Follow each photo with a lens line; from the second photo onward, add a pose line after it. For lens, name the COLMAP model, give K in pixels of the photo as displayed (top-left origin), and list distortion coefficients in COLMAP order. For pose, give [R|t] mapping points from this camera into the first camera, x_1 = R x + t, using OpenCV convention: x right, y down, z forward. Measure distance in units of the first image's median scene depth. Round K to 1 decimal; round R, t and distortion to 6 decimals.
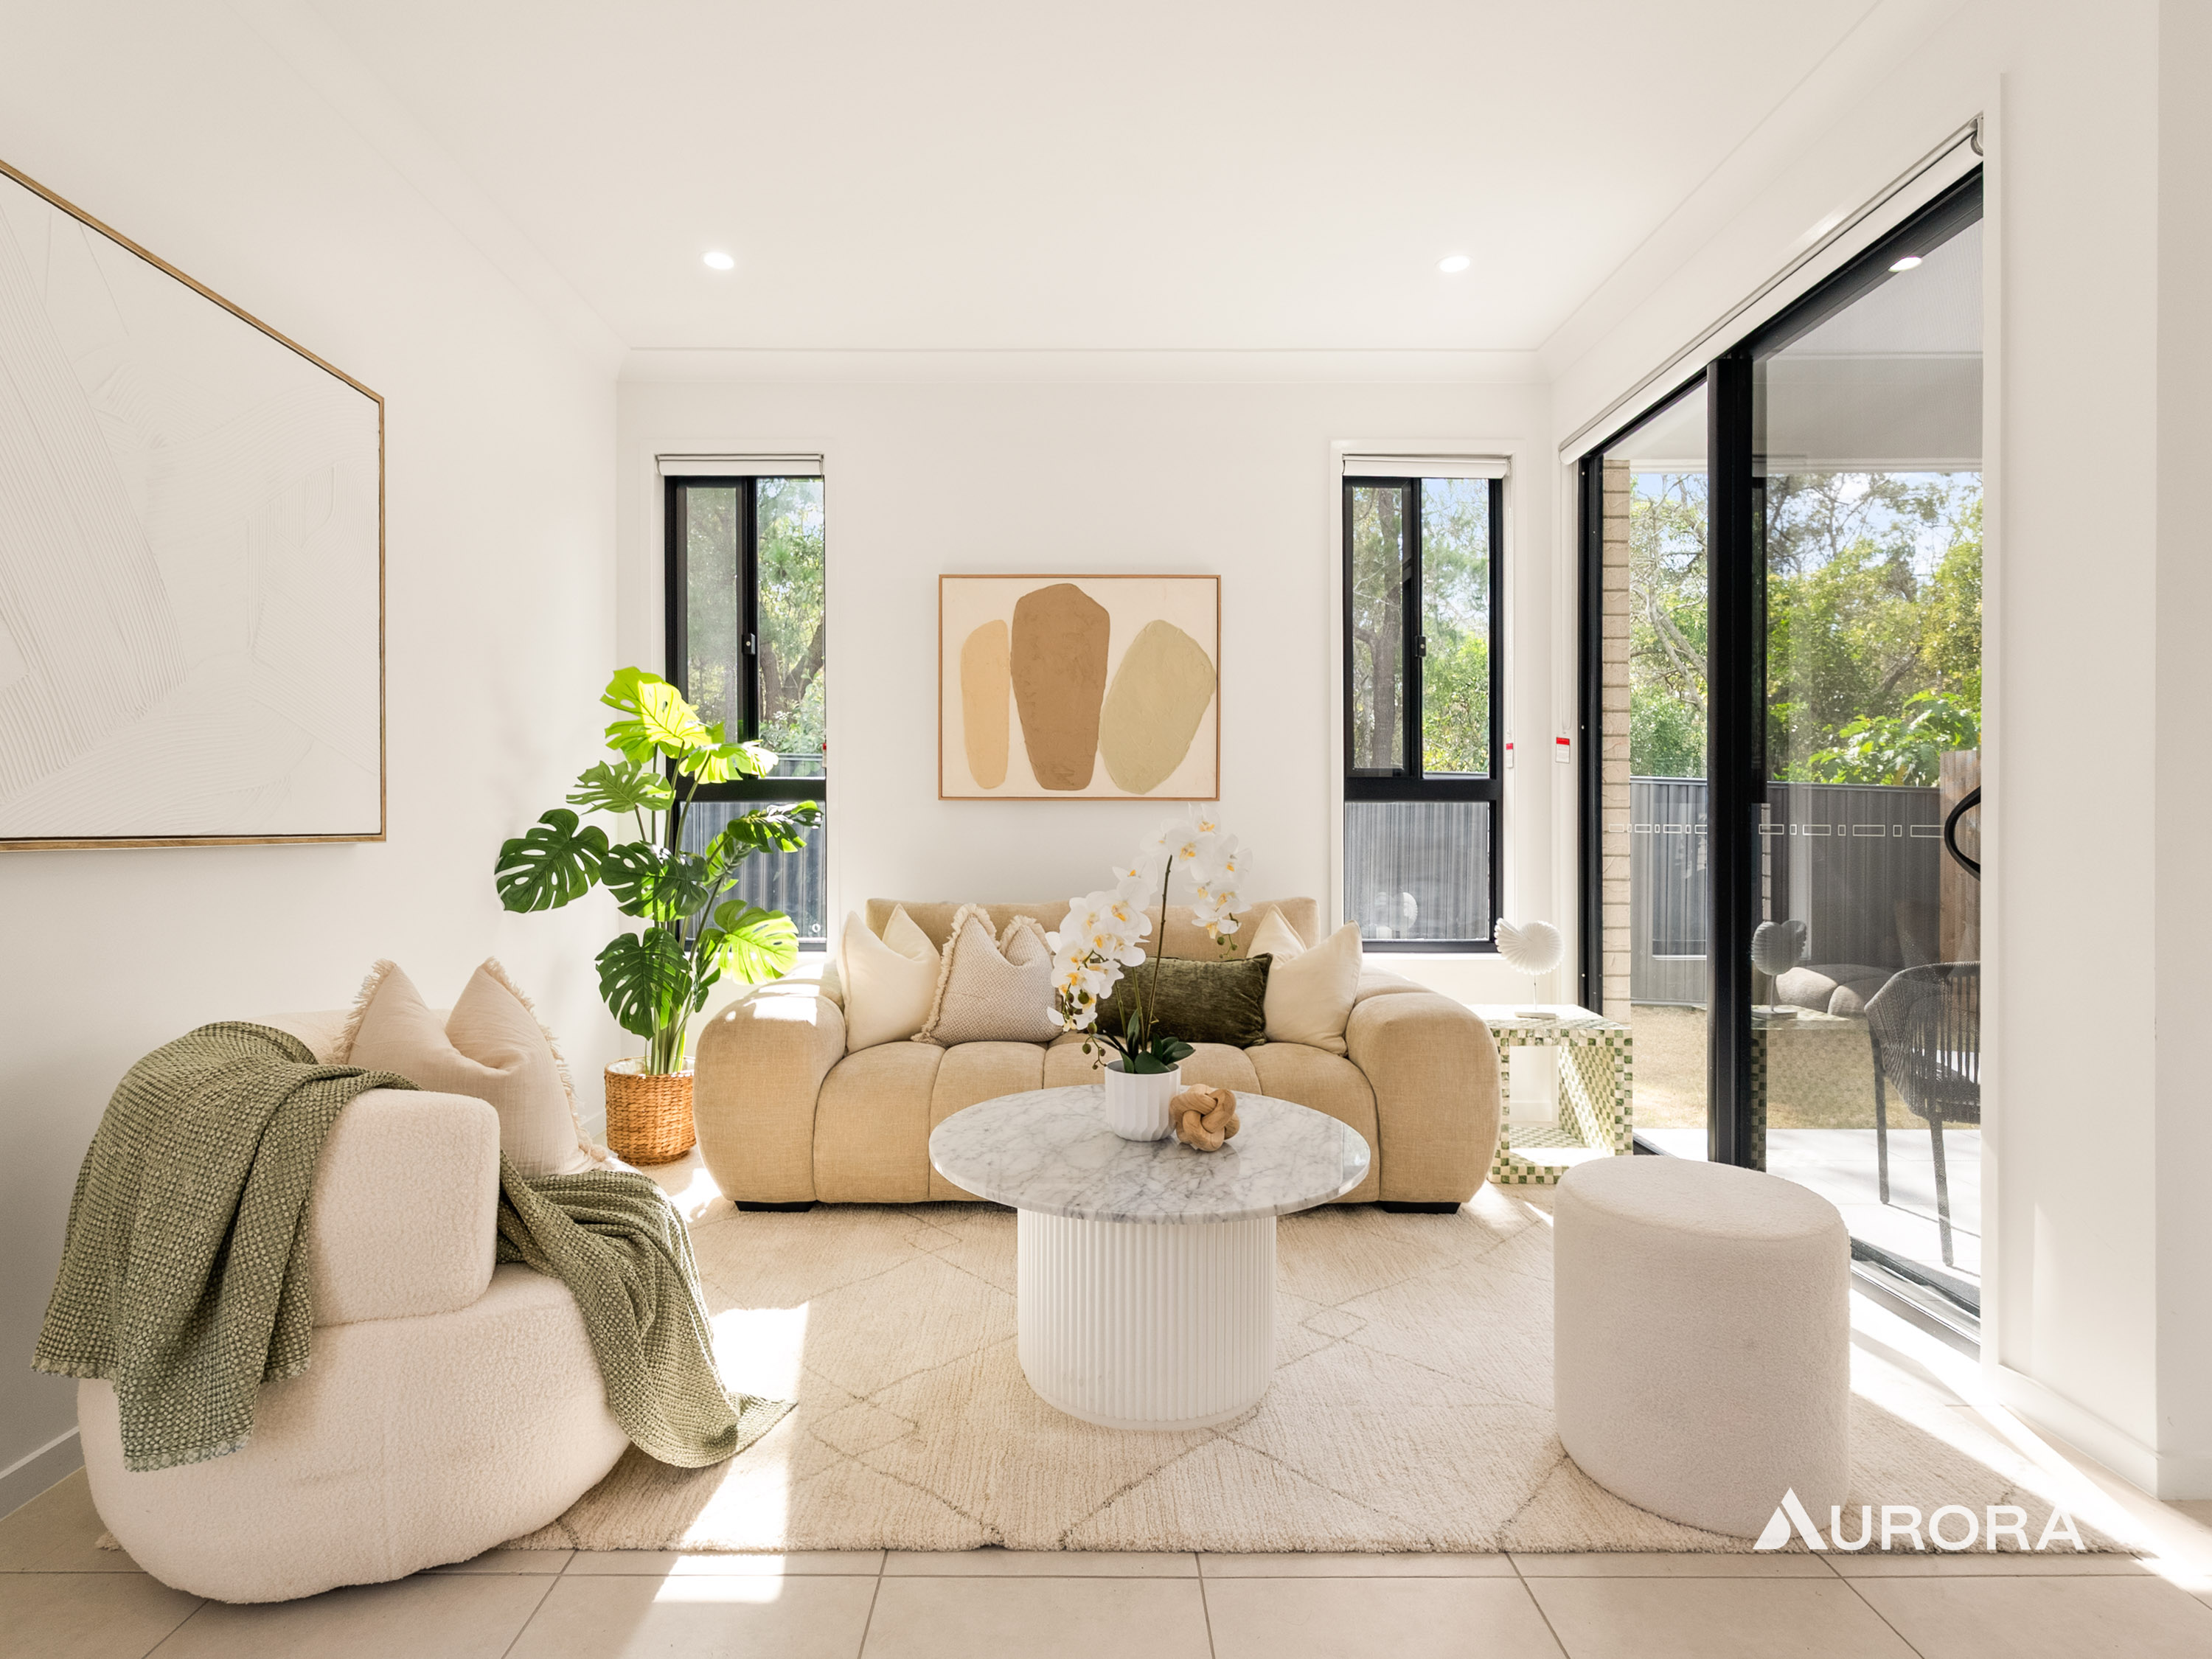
lens RADIAL K [[1095.1, 0, 1076.5], [0, 1095.1, 838.7], [0, 0, 1]] dist [0.001283, -0.001096]
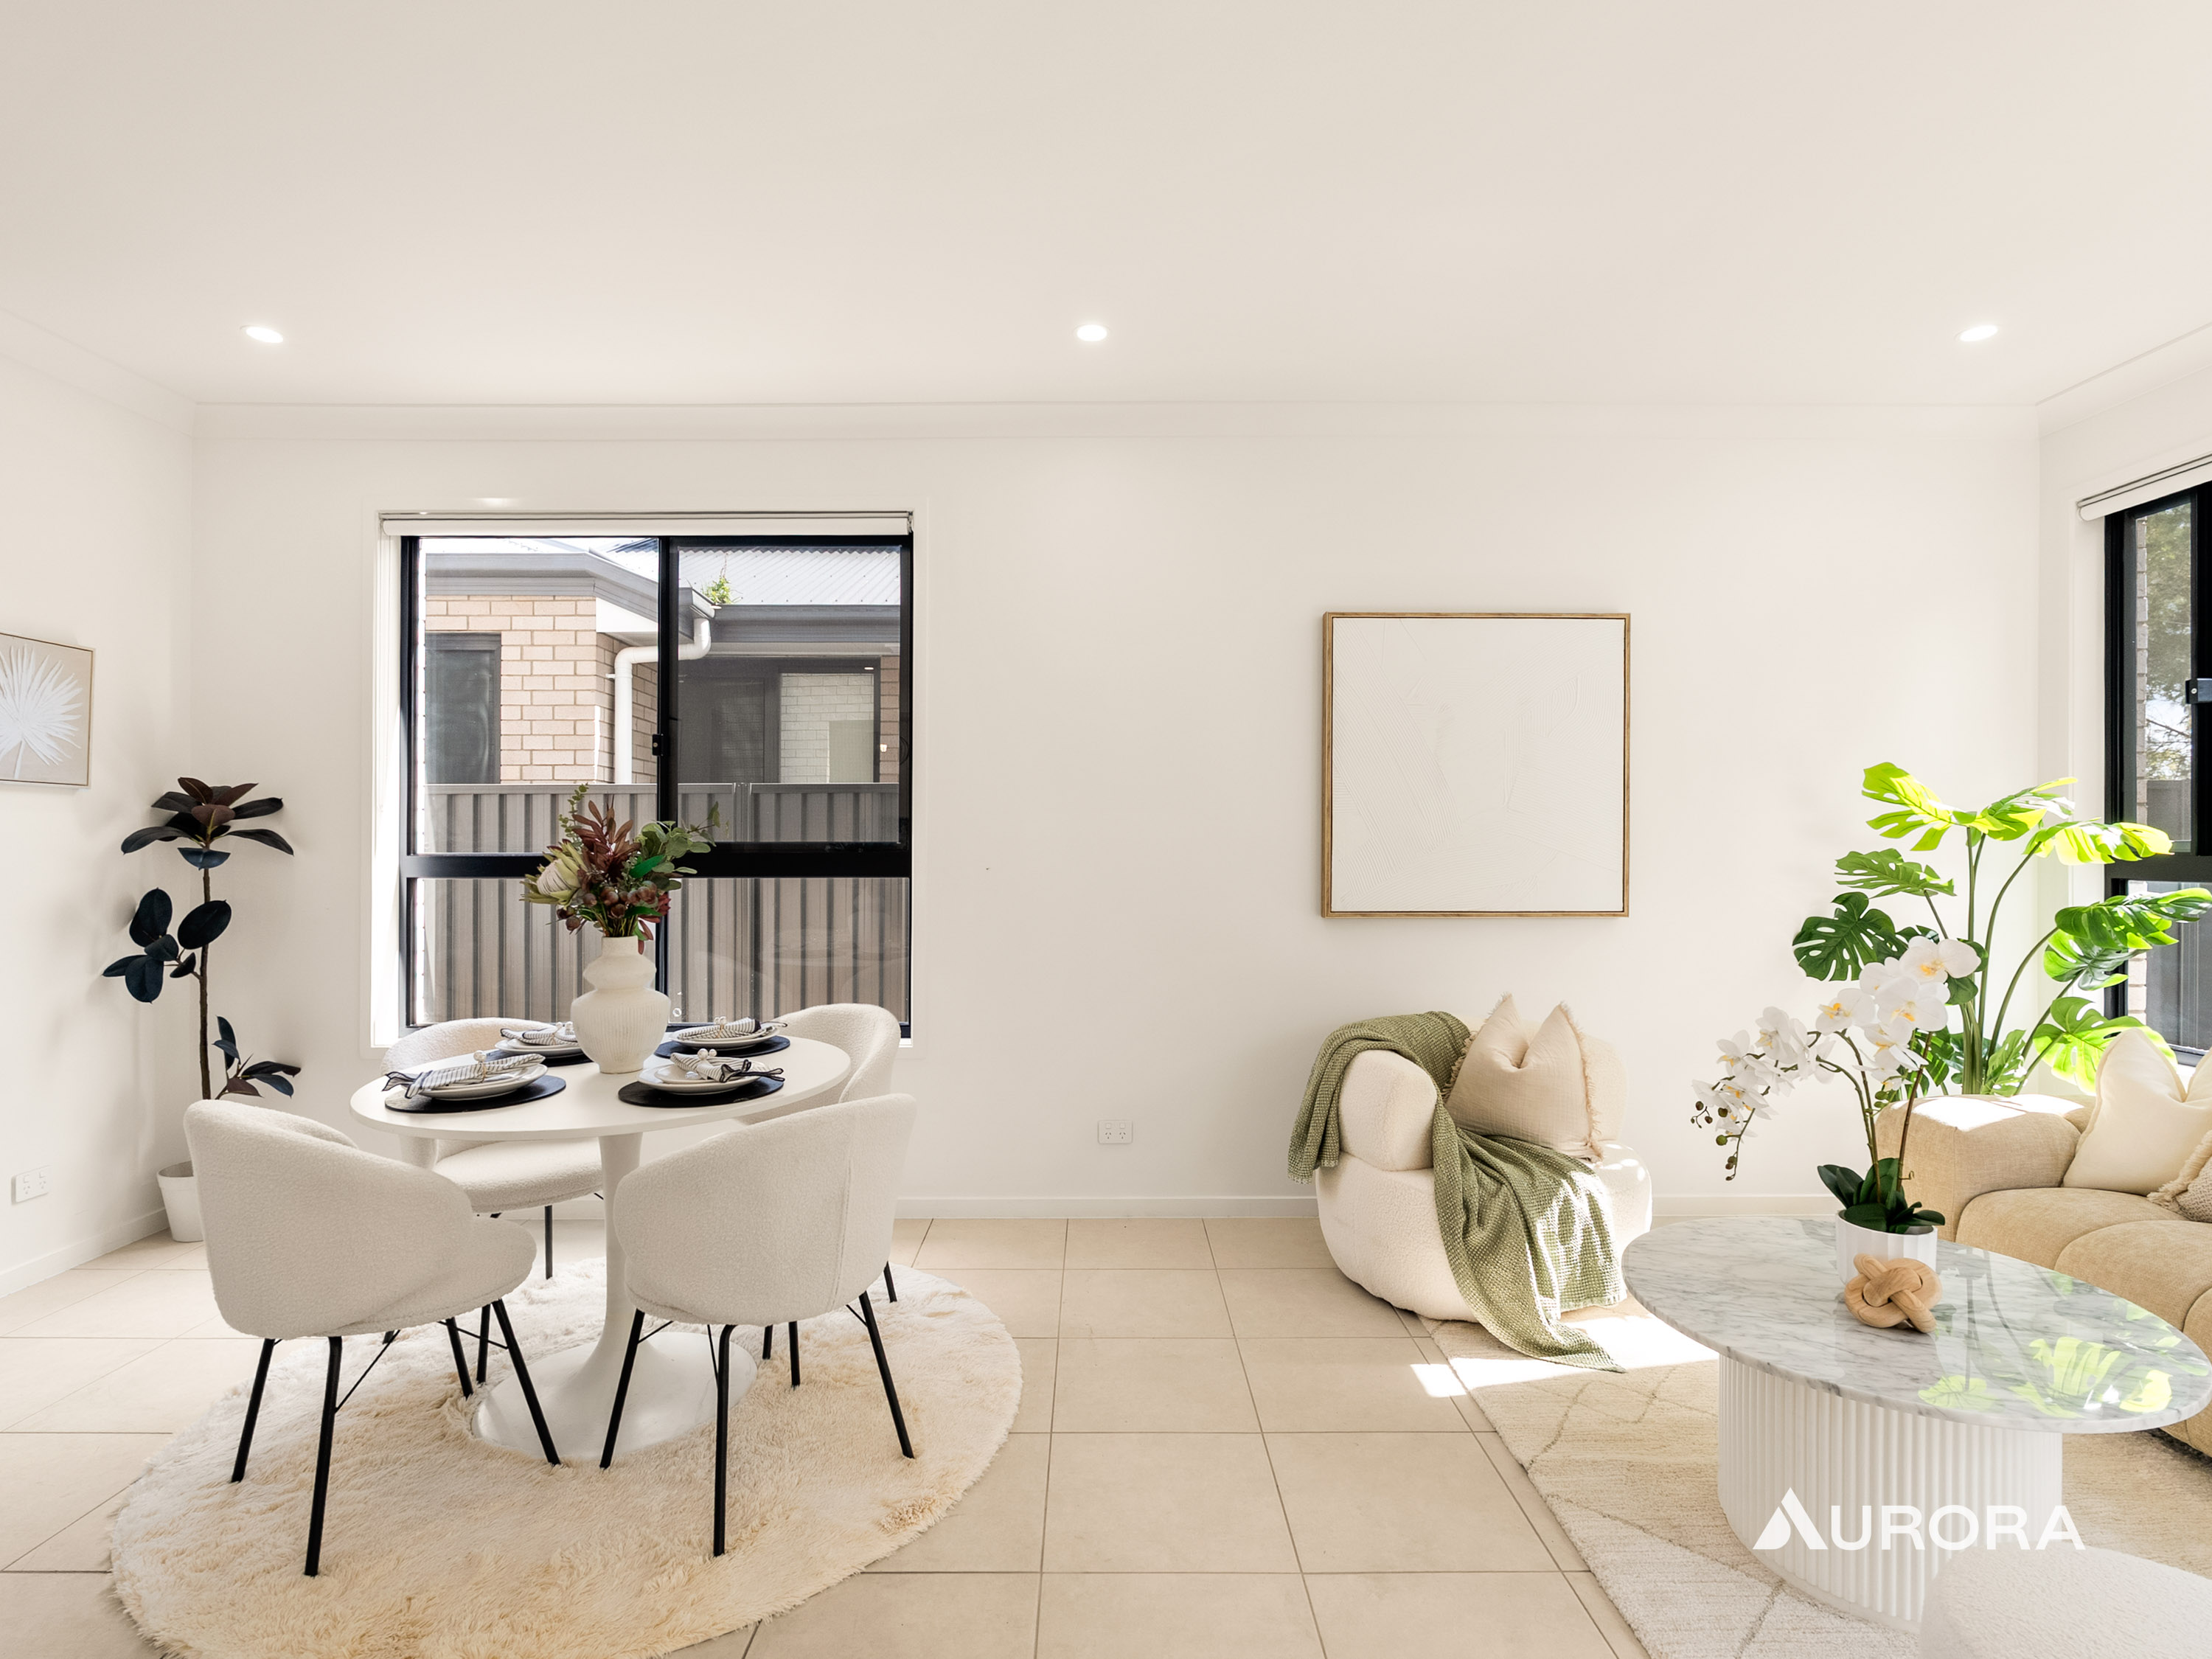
lens RADIAL K [[1095.1, 0, 1103.5], [0, 1095.1, 842.0], [0, 0, 1]] dist [0.001283, -0.001096]
pose [[-0.007796, -0.007484, -0.999942, 0.607121], [-0.010943, 0.999913, -0.007398, -0.057288], [0.999910, 0.010885, -0.007877, 0.222974]]
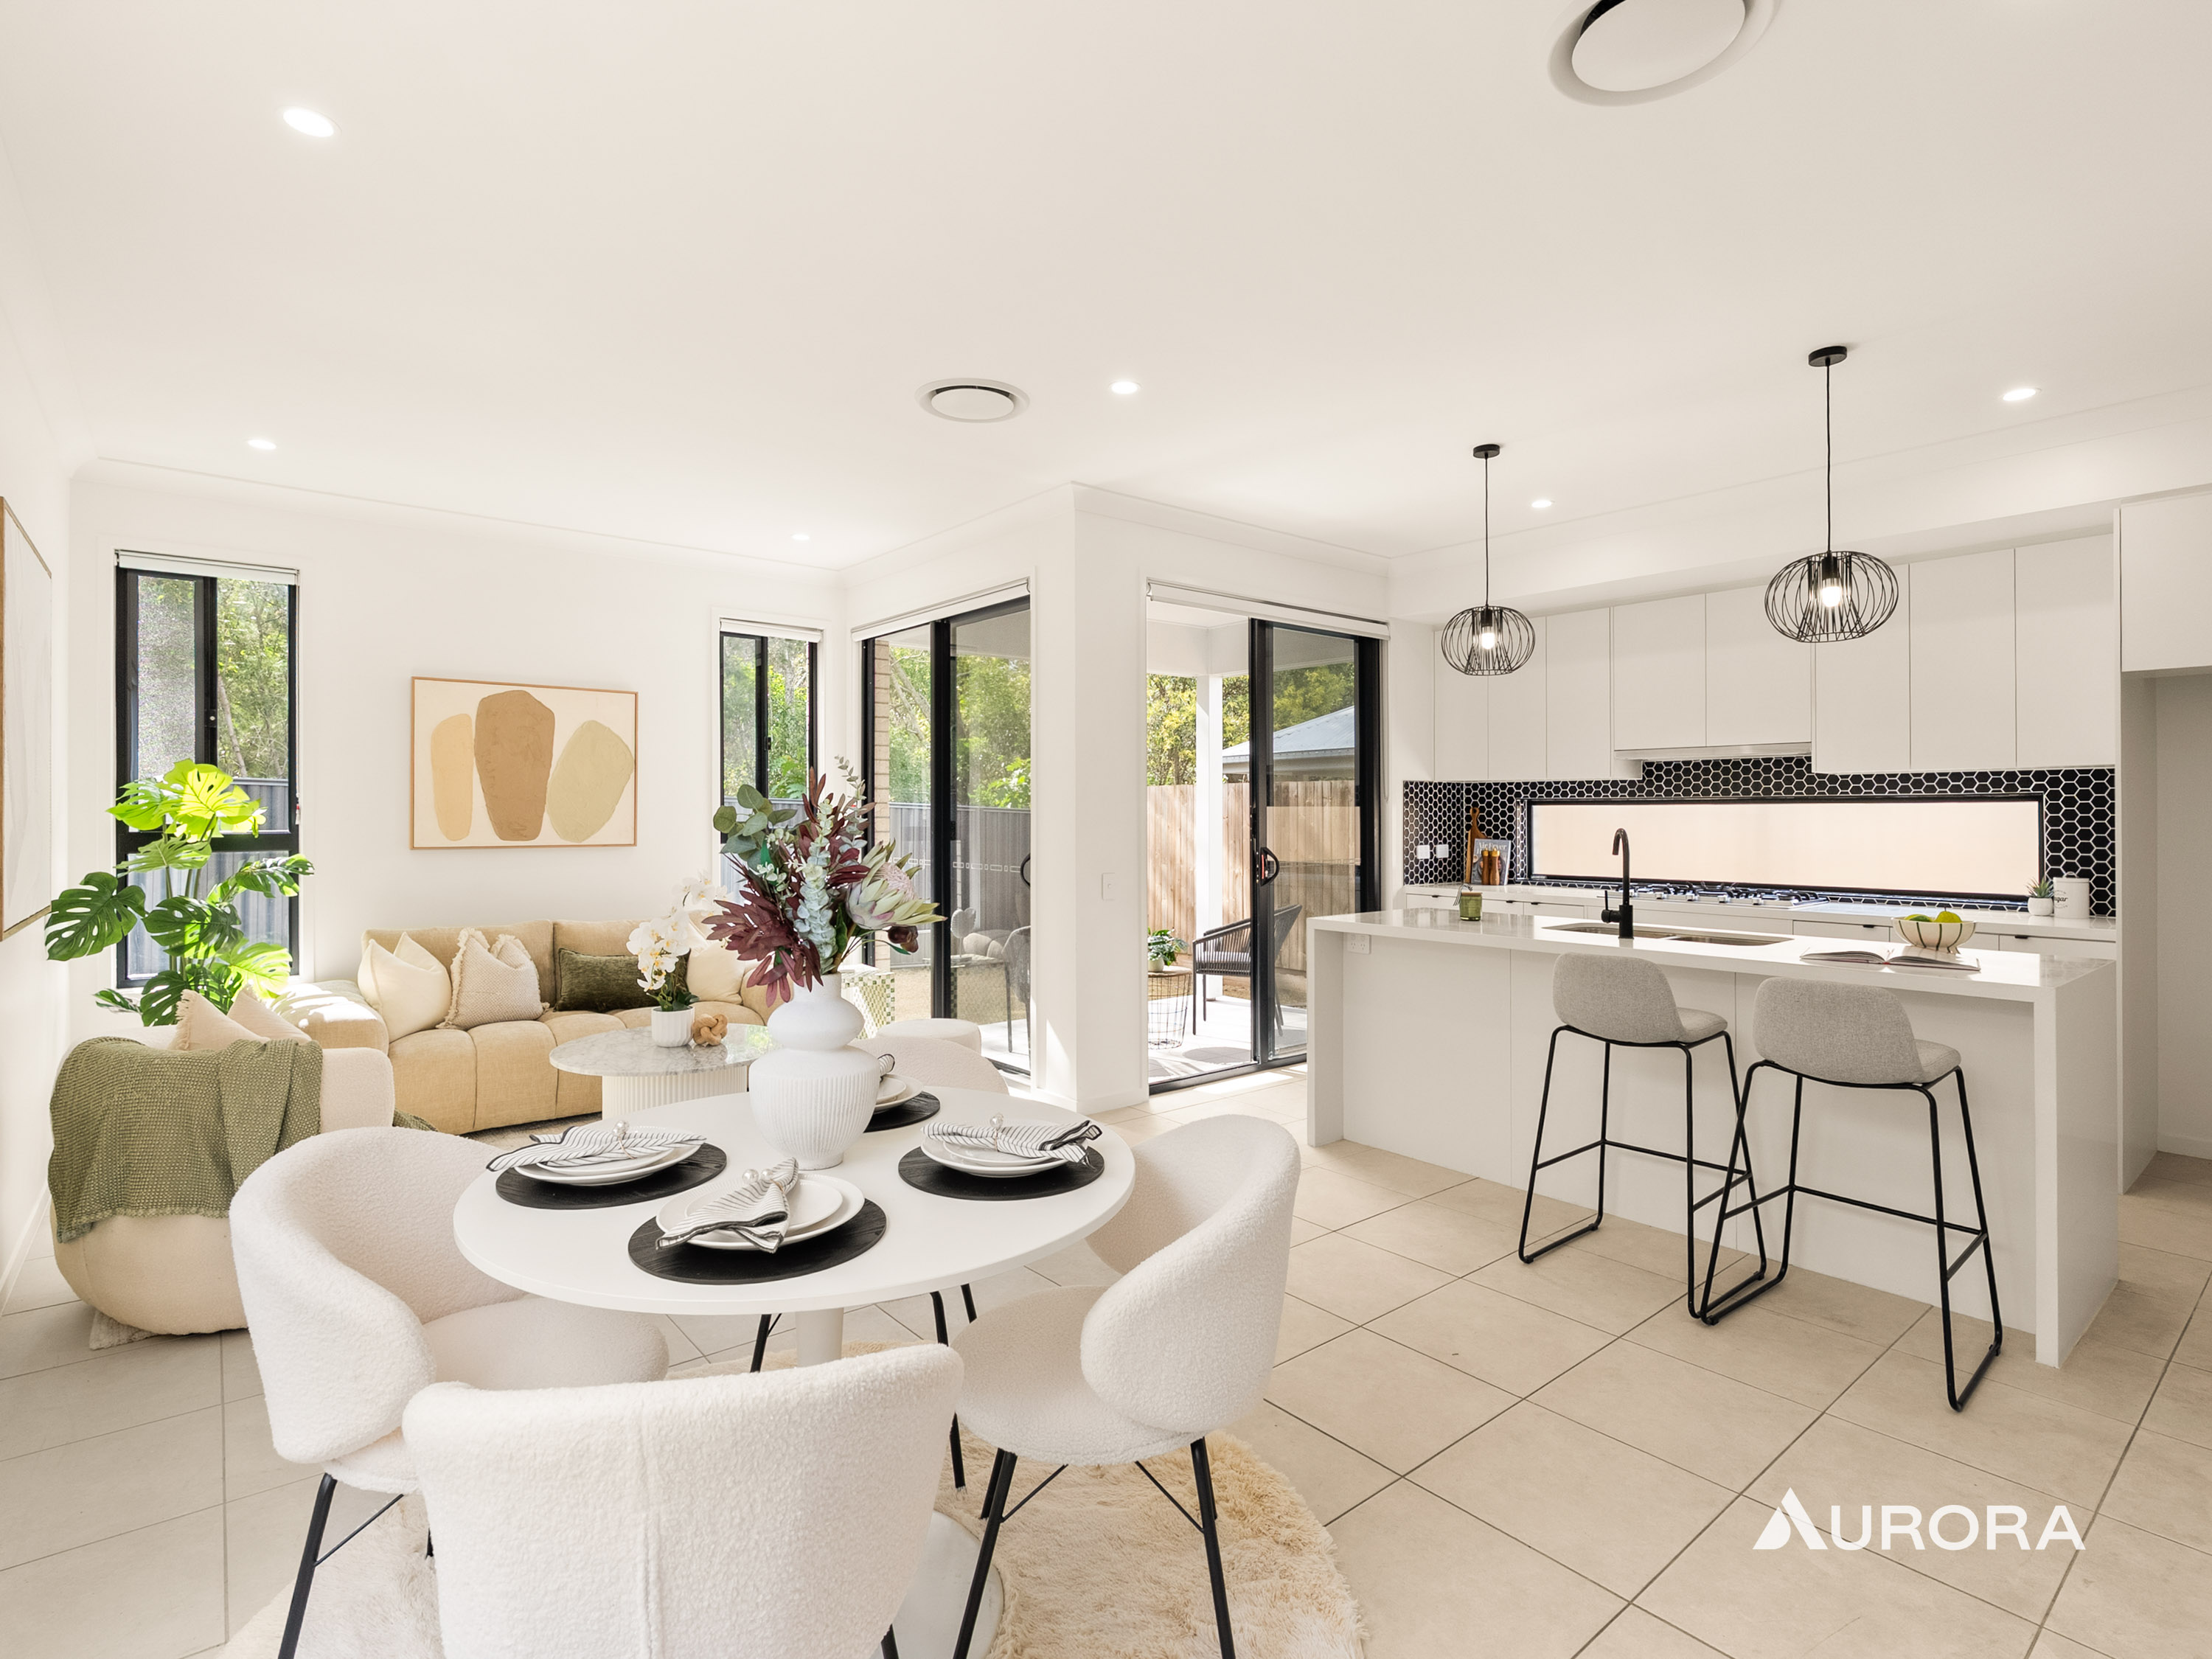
lens RADIAL K [[1095.1, 0, 1113.7], [0, 1095.1, 803.6], [0, 0, 1]] dist [0.001283, -0.001096]
pose [[0.768121, 0.006900, 0.640267, -0.357215], [0.006982, 0.999792, -0.019151, -0.066618], [-0.640266, 0.019181, 0.767914, -0.598661]]
